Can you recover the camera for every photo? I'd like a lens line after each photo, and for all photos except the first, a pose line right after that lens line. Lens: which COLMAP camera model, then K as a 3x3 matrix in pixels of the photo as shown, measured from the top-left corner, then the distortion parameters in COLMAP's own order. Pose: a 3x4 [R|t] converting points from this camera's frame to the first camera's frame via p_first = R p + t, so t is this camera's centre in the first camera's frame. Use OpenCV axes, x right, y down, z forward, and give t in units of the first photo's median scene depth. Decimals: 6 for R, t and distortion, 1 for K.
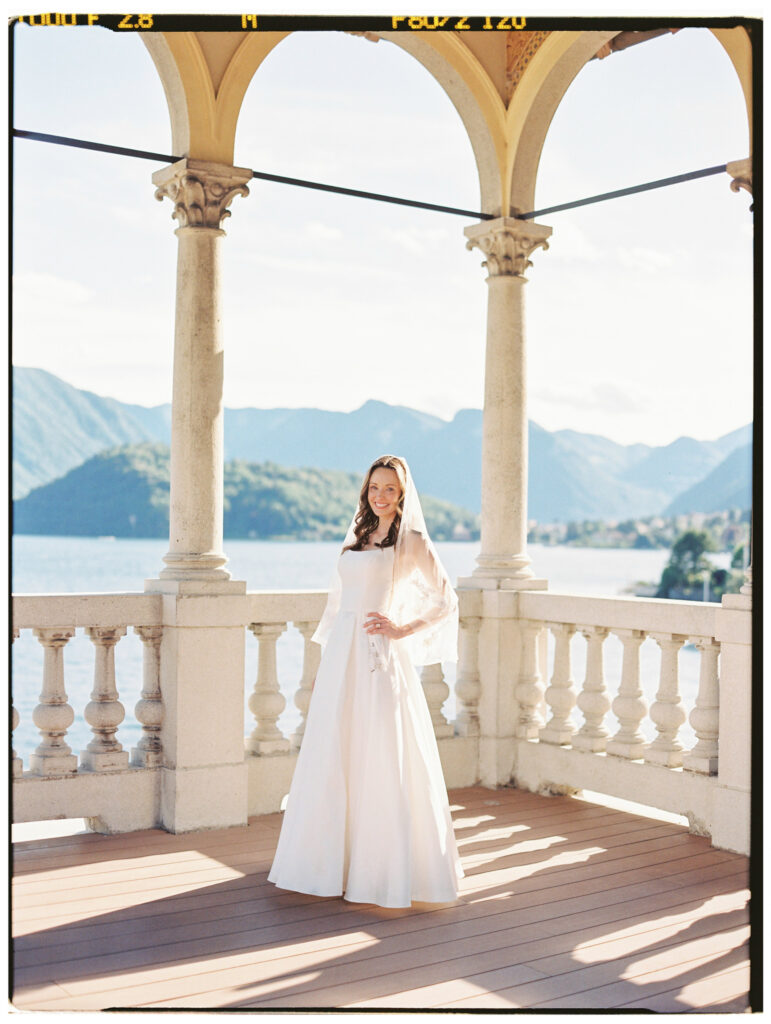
lens RADIAL K [[1414.3, 0, 382.2], [0, 1414.3, 529.0], [0, 0, 1]] dist [-0.135371, 0.000000]
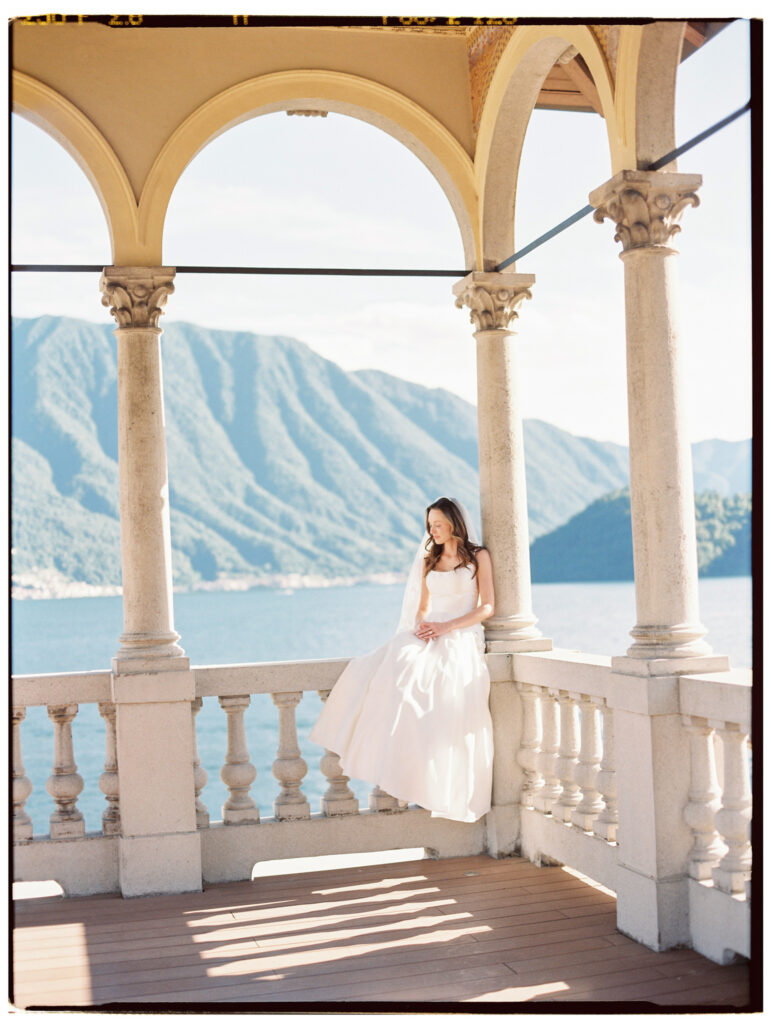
lens RADIAL K [[1414.3, 0, 383.7], [0, 1414.3, 508.9], [0, 0, 1]] dist [-0.135371, 0.000000]
pose [[0.933778, -0.072680, -0.350394, 0.359104], [0.057296, 0.996891, -0.054088, -0.007319], [0.353236, 0.030430, 0.935039, 0.060891]]
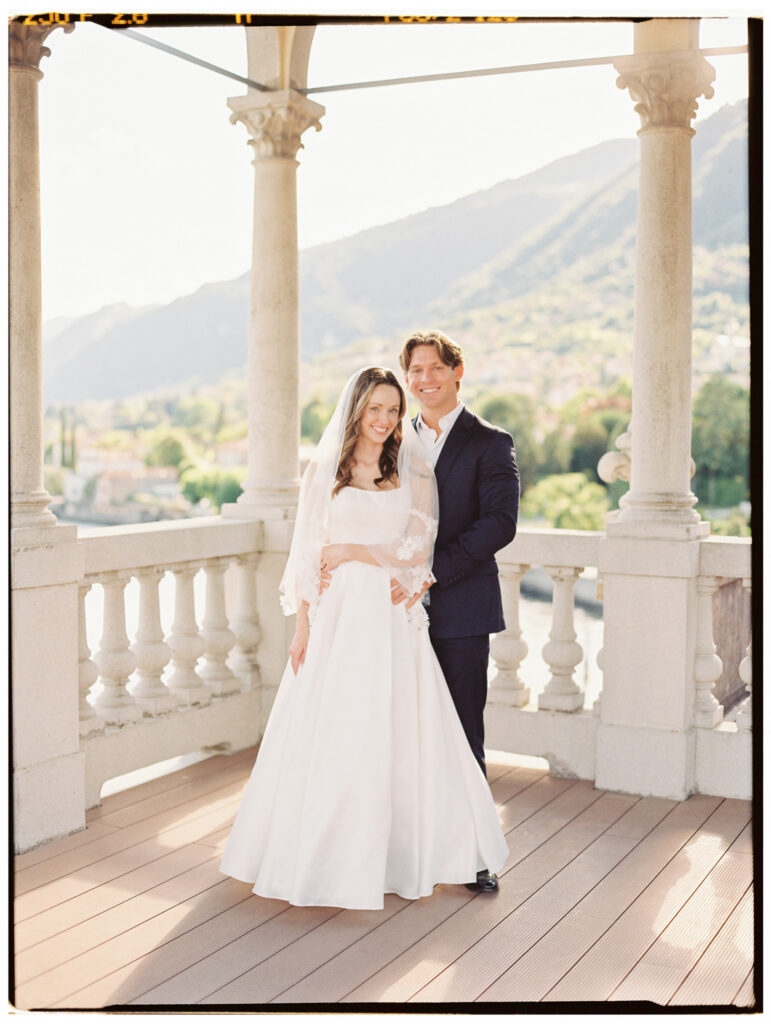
lens RADIAL K [[1414.3, 0, 379.9], [0, 1414.3, 536.2], [0, 0, 1]] dist [-0.135371, 0.000000]
pose [[0.883042, -0.040543, 0.467540, -0.273508], [0.003364, 0.996782, 0.080084, -0.016792], [-0.469282, -0.069145, 0.880337, 0.198143]]
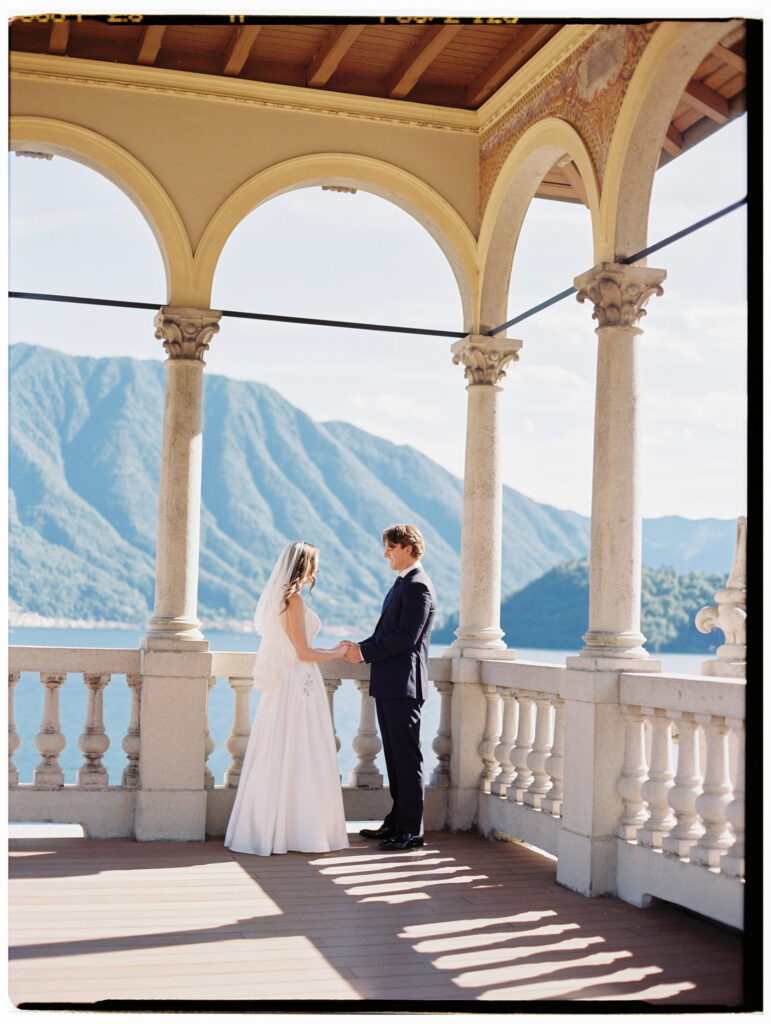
lens RADIAL K [[1414.3, 0, 383.9], [0, 1414.3, 507.0], [0, 0, 1]] dist [-0.135371, 0.000000]
pose [[0.946676, -0.017289, -0.321724, 0.388552], [-0.013604, 0.995524, -0.093529, 0.028971], [0.321900, 0.092918, 0.942203, -0.106128]]
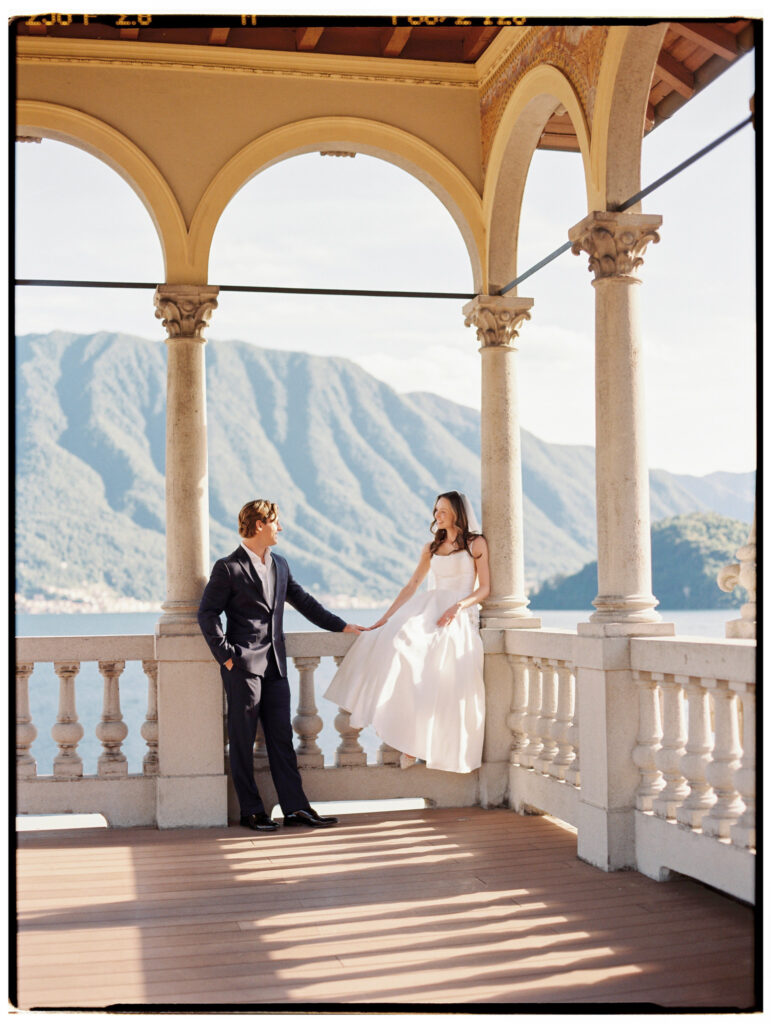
lens RADIAL K [[1417.4, 0, 392.4], [0, 1417.4, 512.3], [0, 0, 1]] dist [-0.136550, 0.000000]
pose [[0.924488, -0.055754, -0.377112, 0.436147], [0.031817, 0.997080, -0.069414, 0.026868], [0.379881, 0.052174, 0.923563, -0.060431]]
